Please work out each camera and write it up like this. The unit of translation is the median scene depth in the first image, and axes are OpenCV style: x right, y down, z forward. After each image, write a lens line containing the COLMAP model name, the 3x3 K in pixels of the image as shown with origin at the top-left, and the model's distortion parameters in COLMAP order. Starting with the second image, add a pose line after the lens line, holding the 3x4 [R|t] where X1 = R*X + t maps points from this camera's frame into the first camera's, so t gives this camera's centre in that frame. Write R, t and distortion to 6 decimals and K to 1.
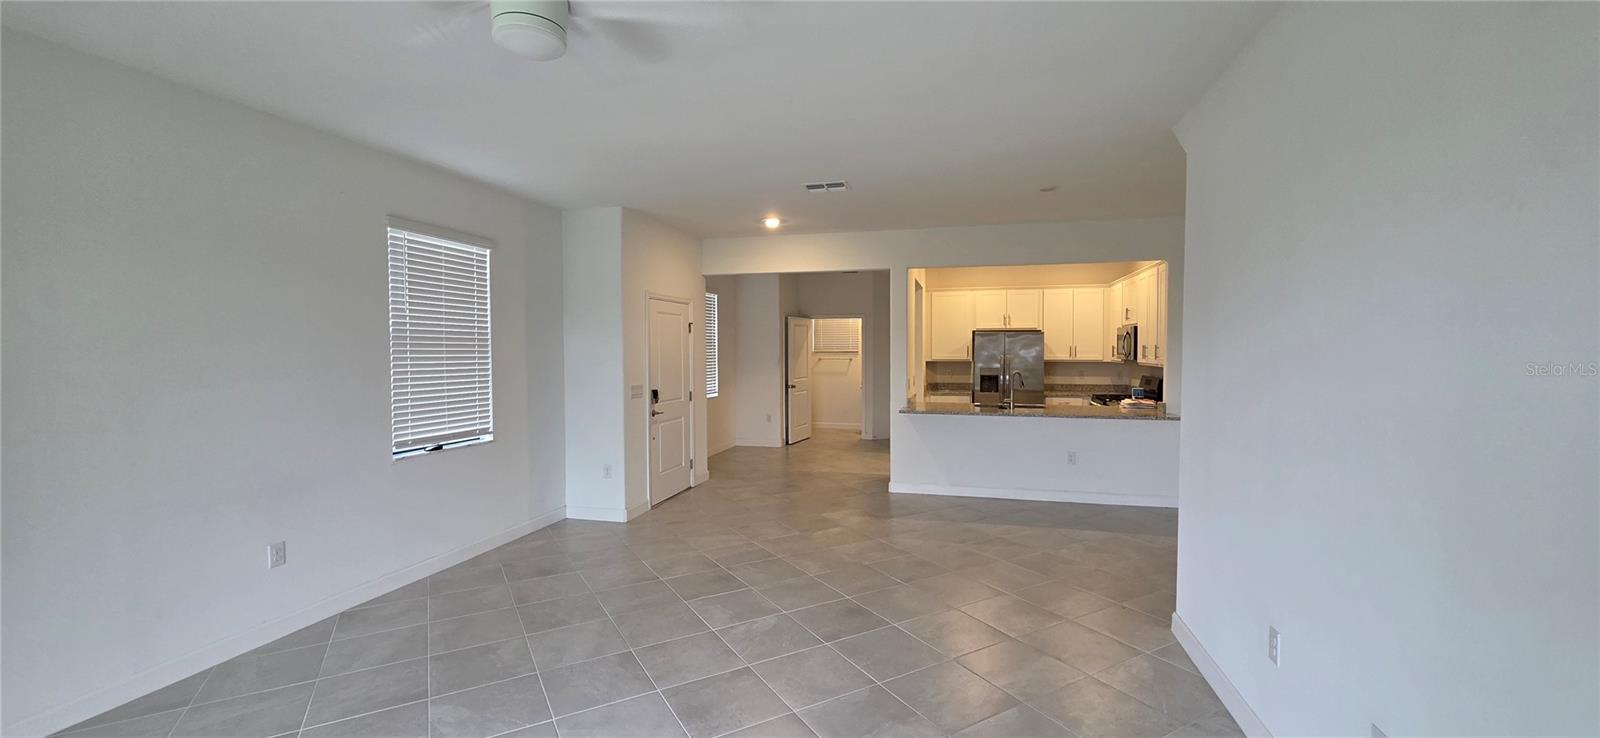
lens RADIAL K [[640.1, 0, 799.3], [0, 640.1, 367.4], [0, 0, 1]] dist [0.002024, -0.000328]
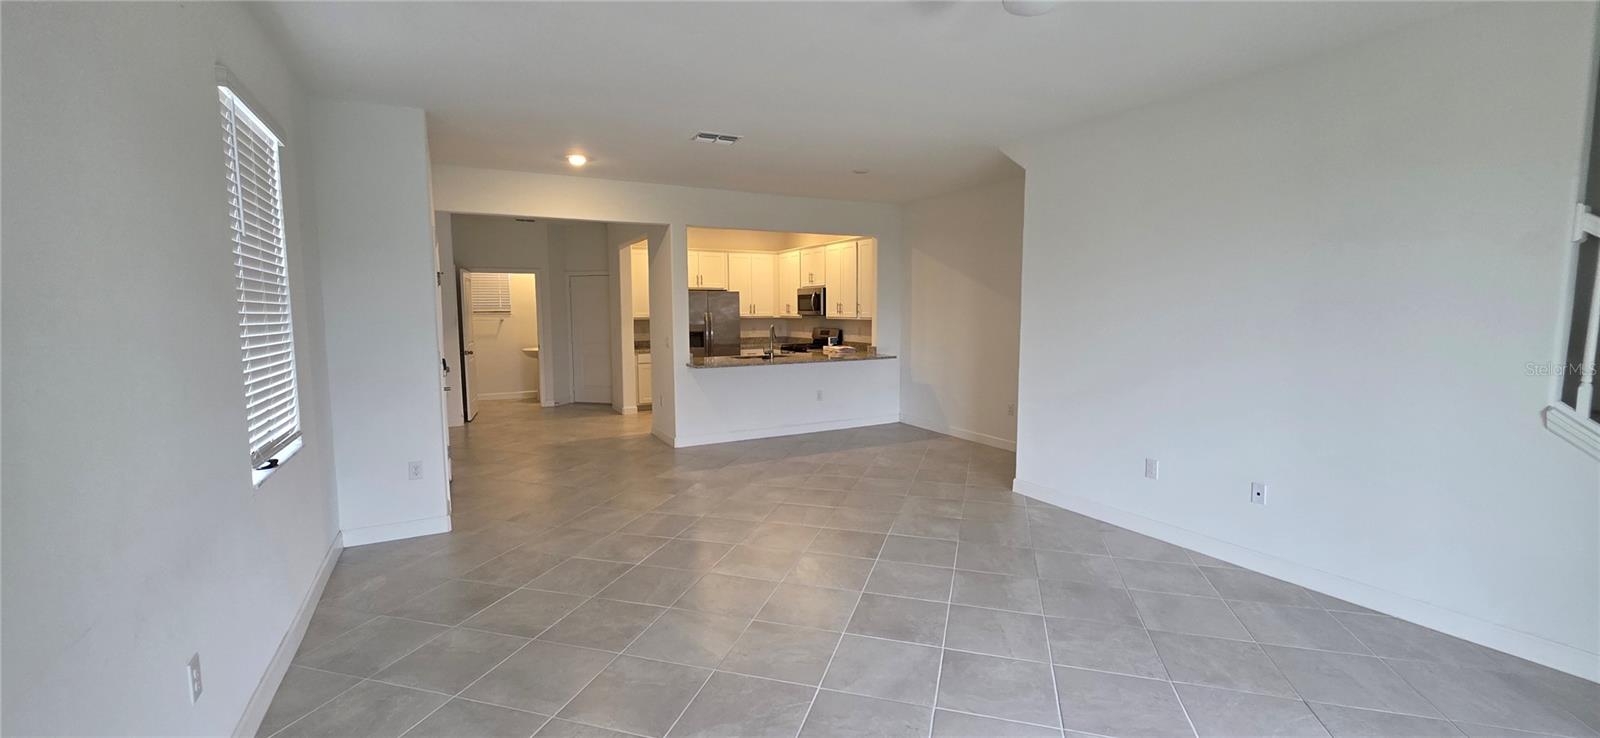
lens RADIAL K [[640.1, 0, 796.6], [0, 640.1, 368.6], [0, 0, 1]] dist [0.002024, -0.000328]
pose [[0.729736, -0.067978, 0.680341, -0.497888], [0.026355, 0.997102, 0.071360, 0.003260], [-0.683221, -0.034144, 0.729413, 0.167164]]
